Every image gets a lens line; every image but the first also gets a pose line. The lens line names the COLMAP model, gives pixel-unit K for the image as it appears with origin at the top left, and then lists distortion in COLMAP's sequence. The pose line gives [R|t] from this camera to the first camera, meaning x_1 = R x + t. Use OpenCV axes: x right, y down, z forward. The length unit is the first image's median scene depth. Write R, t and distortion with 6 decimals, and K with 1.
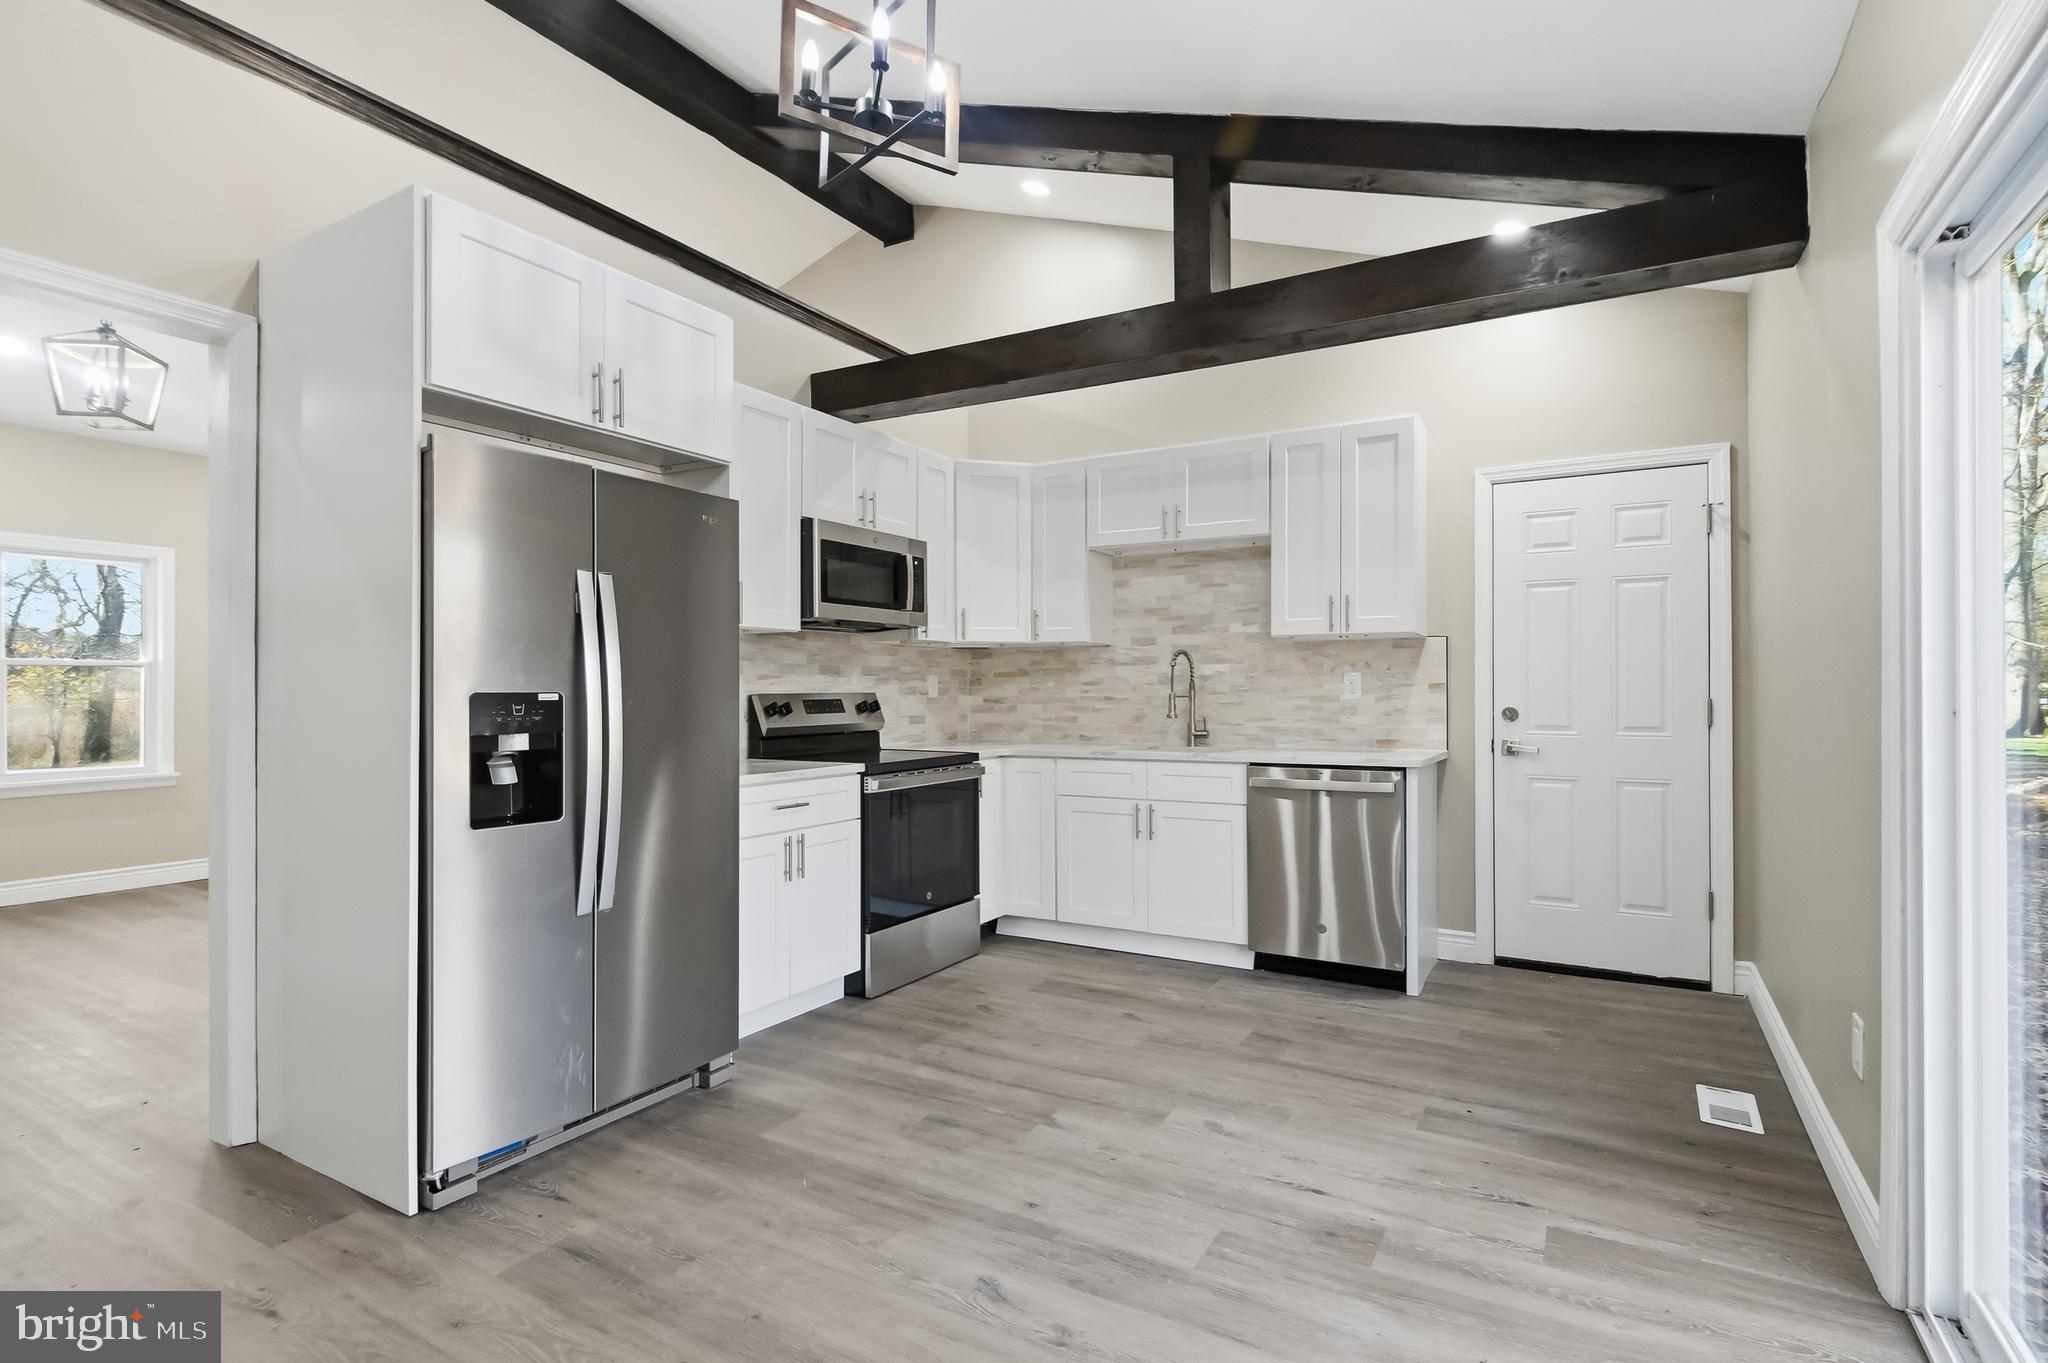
lens RADIAL K [[996.1, 0, 1024.9], [0, 996.1, 672.7], [0, 0, 1]] dist [-0.007461, -0.000909]
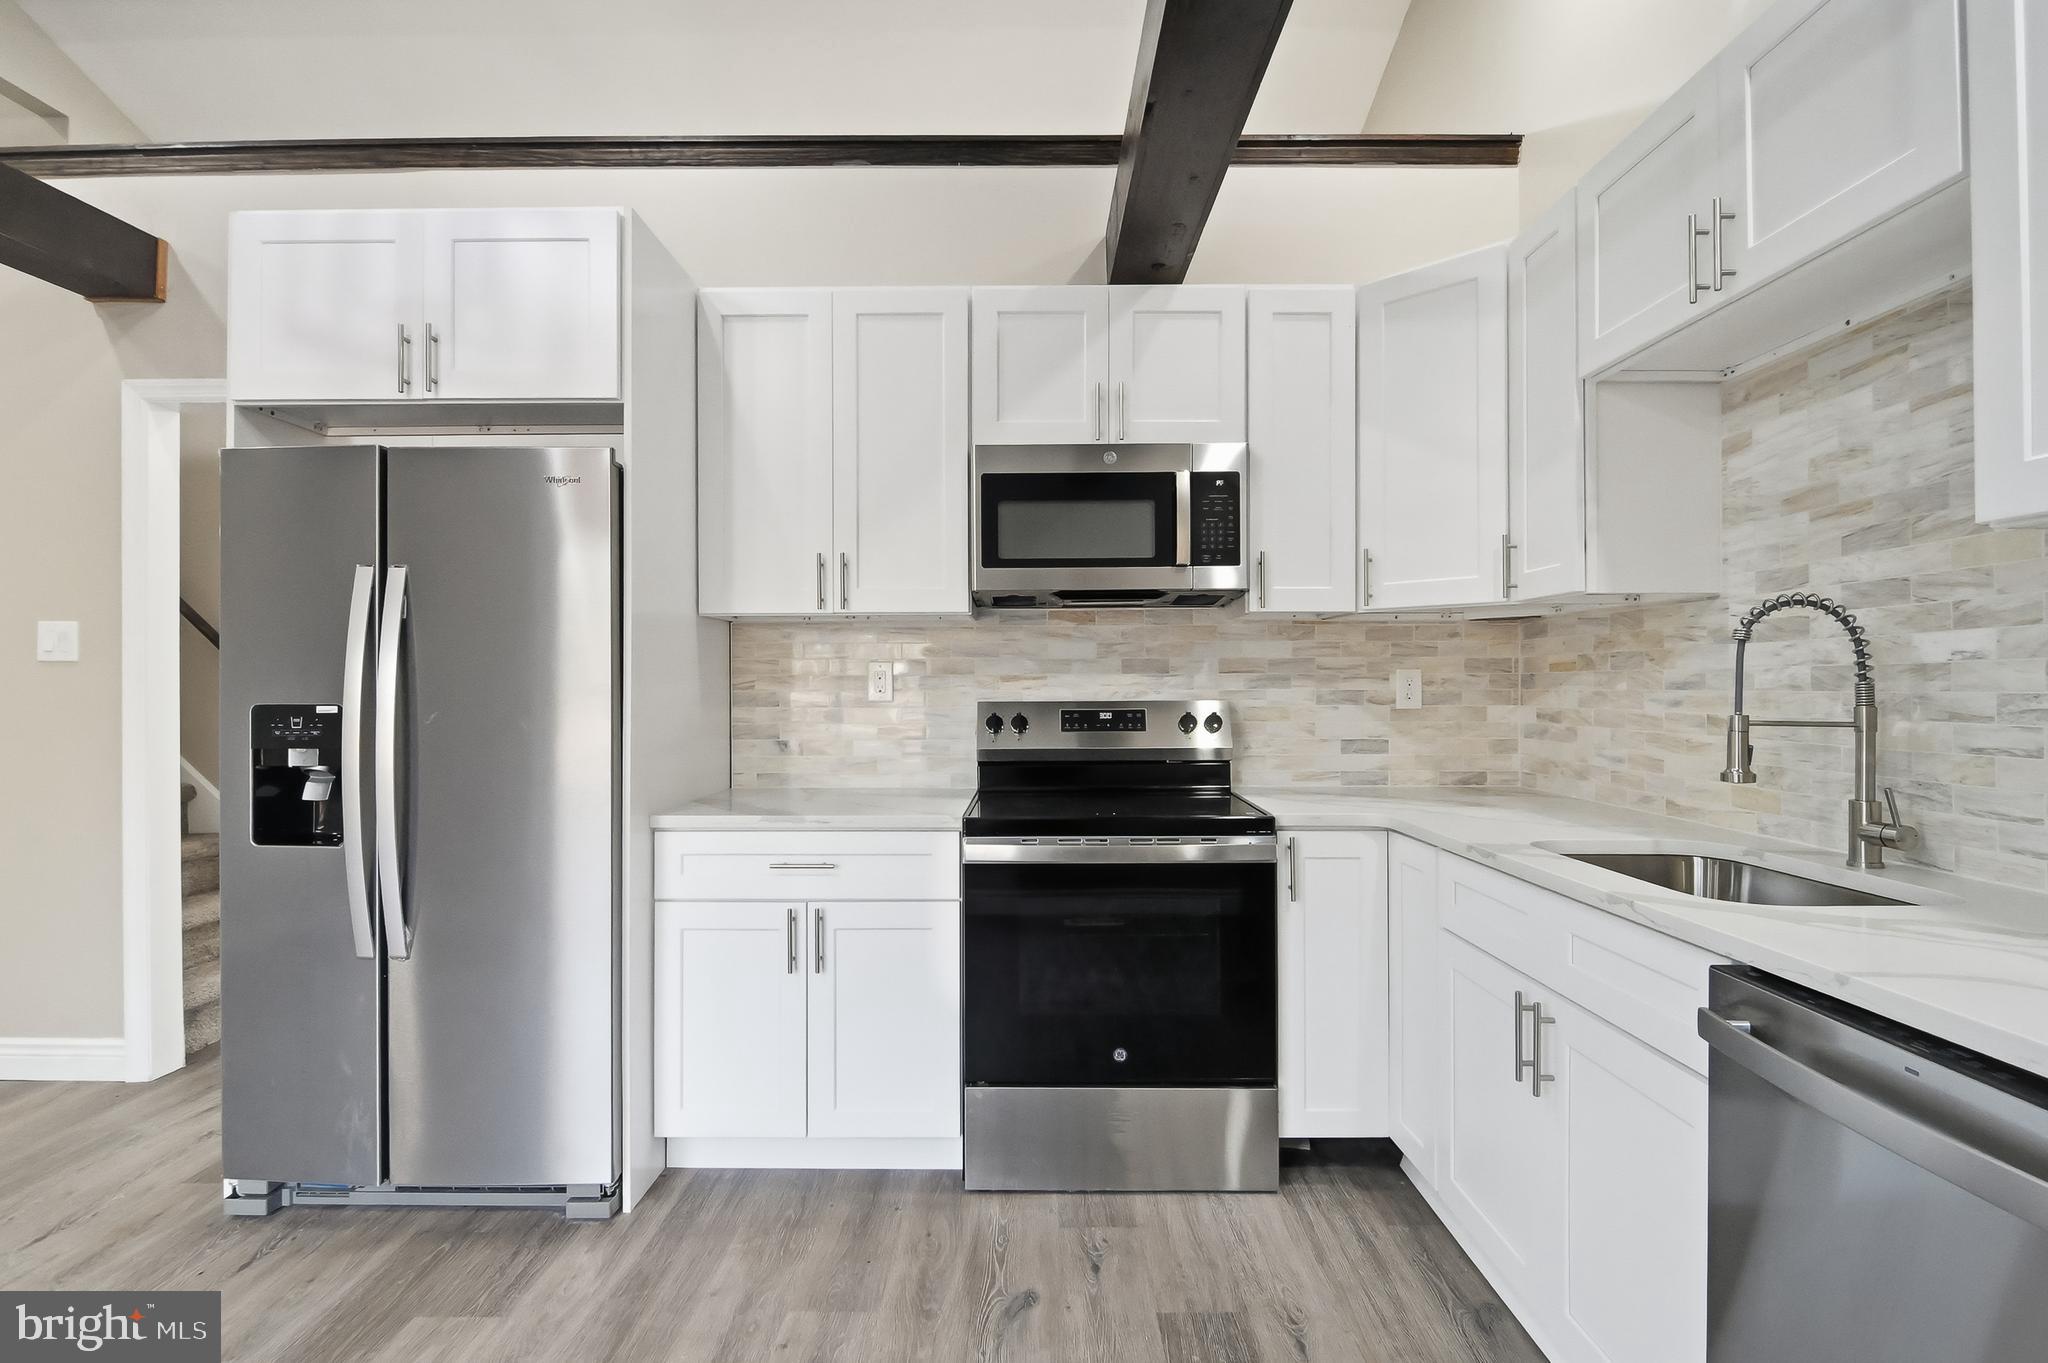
lens RADIAL K [[996.1, 0, 1024.9], [0, 996.1, 672.7], [0, 0, 1]] dist [-0.007461, -0.000909]
pose [[0.496541, -0.008734, -0.867969, 0.354636], [0.016394, 0.999865, -0.000683, 0.000970], [0.867858, -0.013891, 0.496617, 0.622460]]
